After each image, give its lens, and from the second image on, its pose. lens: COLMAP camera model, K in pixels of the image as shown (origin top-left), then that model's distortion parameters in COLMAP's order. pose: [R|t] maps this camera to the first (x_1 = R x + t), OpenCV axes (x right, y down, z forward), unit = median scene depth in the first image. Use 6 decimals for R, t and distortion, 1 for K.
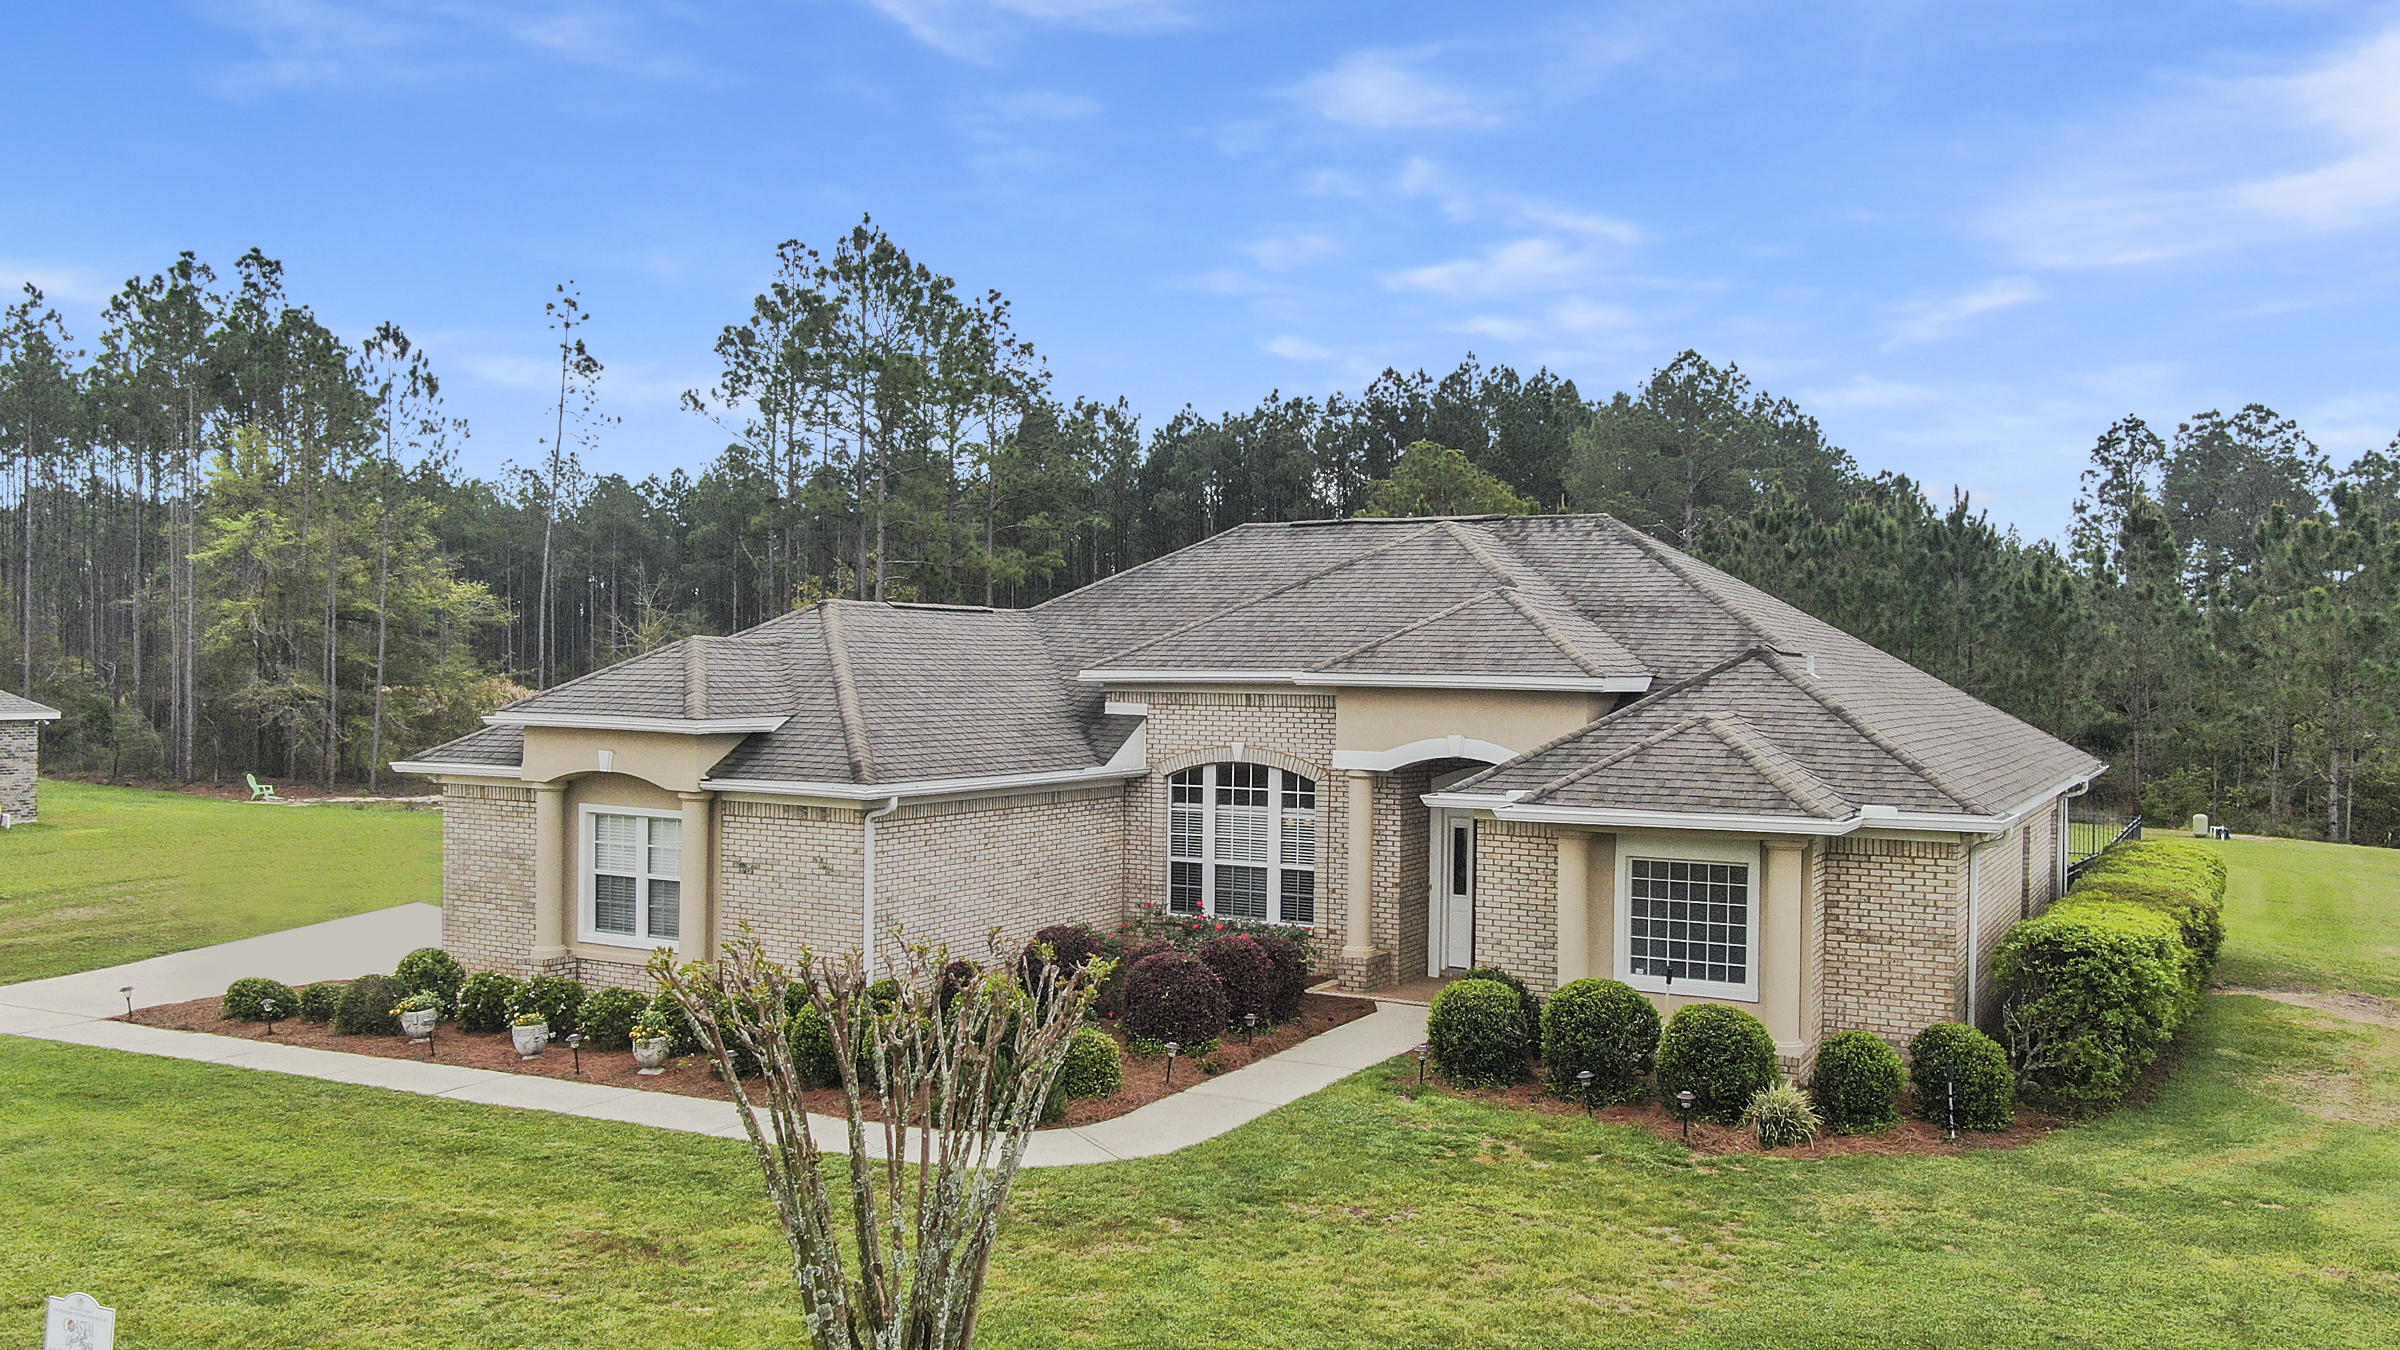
lens RADIAL K [[1919.0, 0, 1203.9], [0, 1919.0, 667.9], [0, 0, 1]] dist [-0.026501, 0.010097]
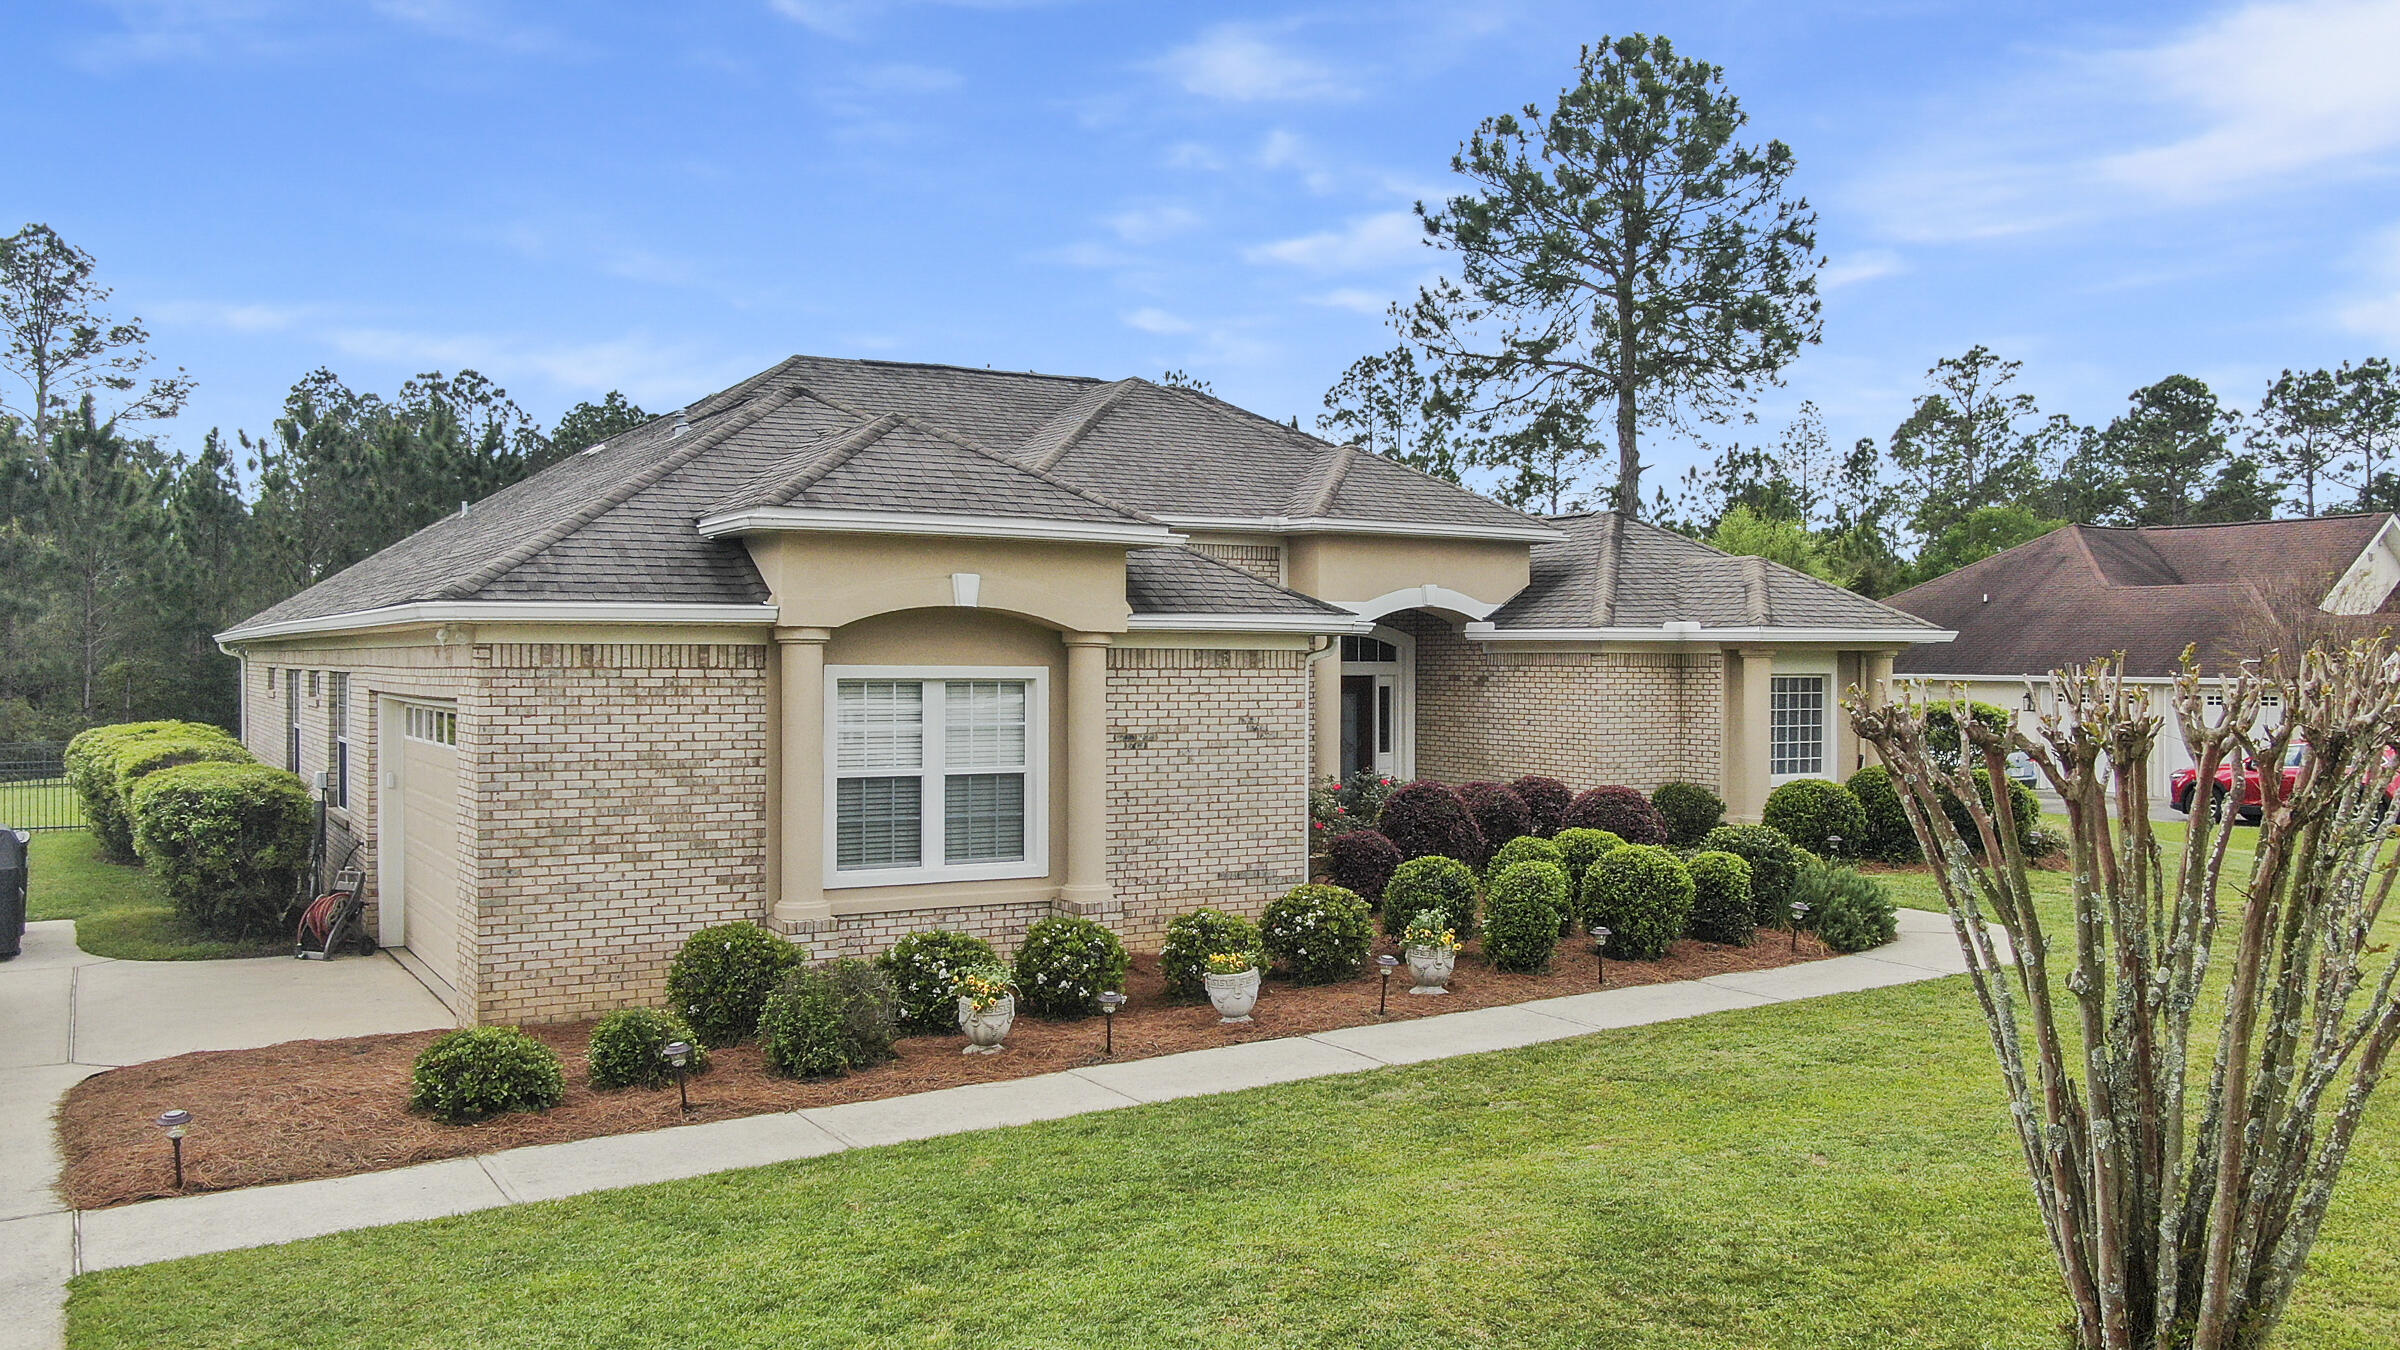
lens RADIAL K [[1919.0, 0, 1216.9], [0, 1919.0, 674.7], [0, 0, 1]] dist [-0.026501, 0.010097]
pose [[0.501489, -0.017720, 0.864983, -0.812611], [0.004172, 0.999828, 0.018064, 0.064312], [-0.865154, -0.005451, 0.501476, 0.591145]]
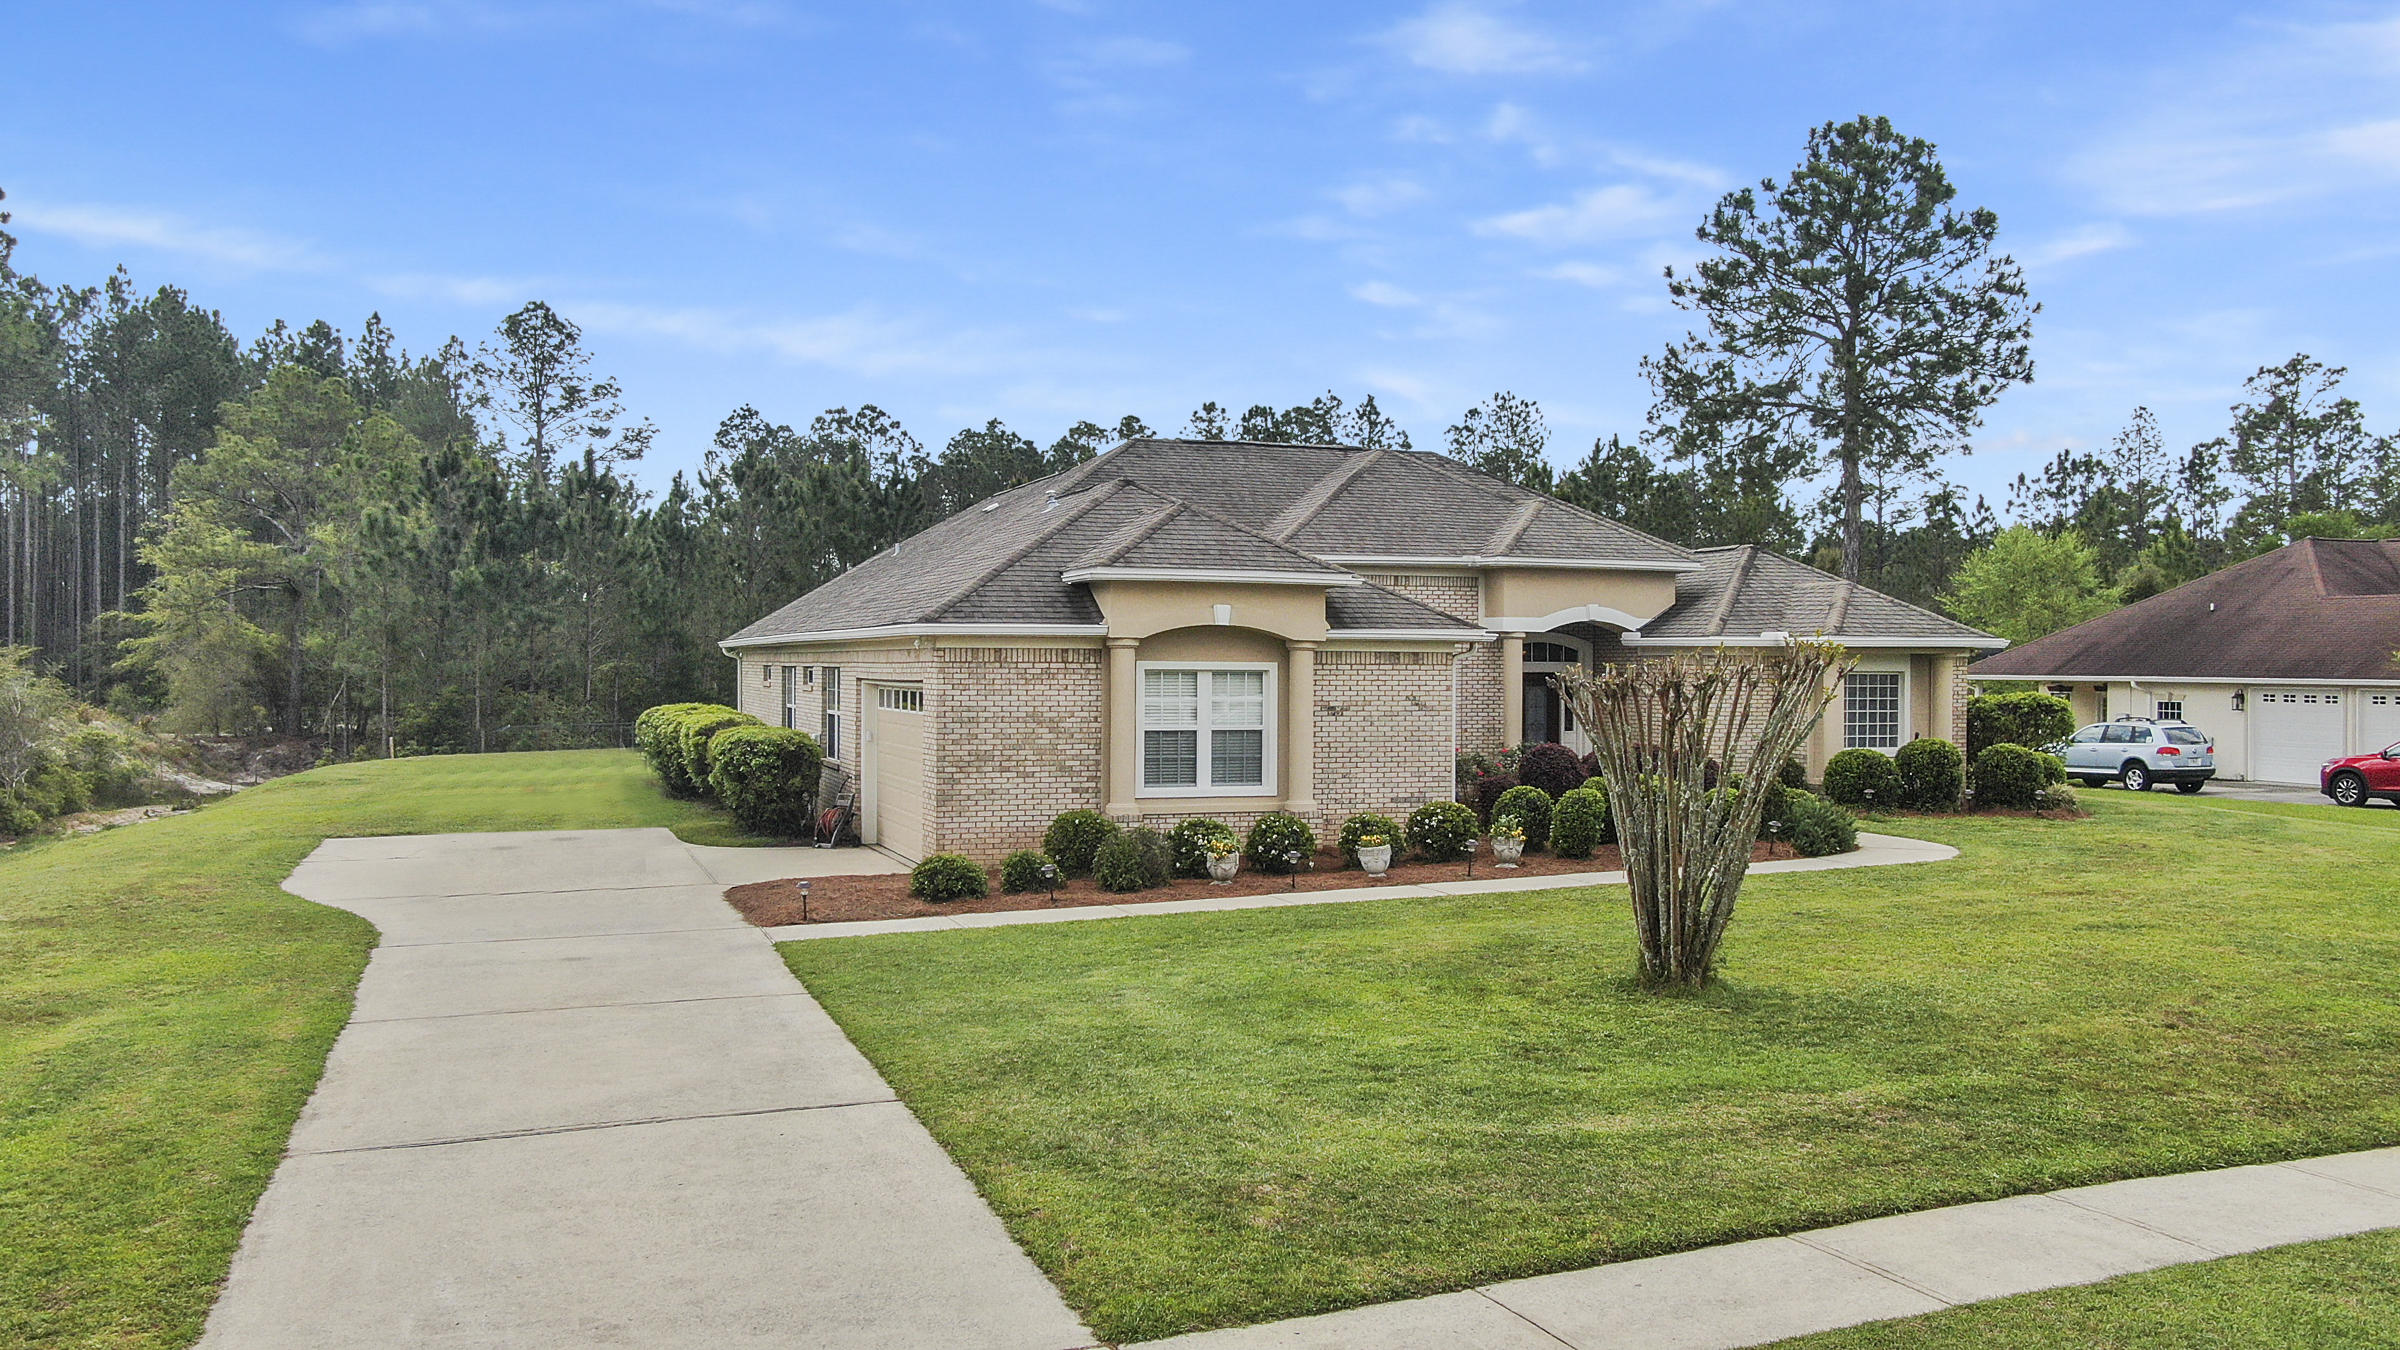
lens RADIAL K [[1919.0, 0, 1217.4], [0, 1919.0, 672.1], [0, 0, 1]] dist [-0.026501, 0.010097]
pose [[0.653633, -0.012531, 0.756708, -1.083680], [0.004149, 0.999907, 0.012974, 0.064736], [-0.756800, -0.005341, 0.653624, 0.312538]]
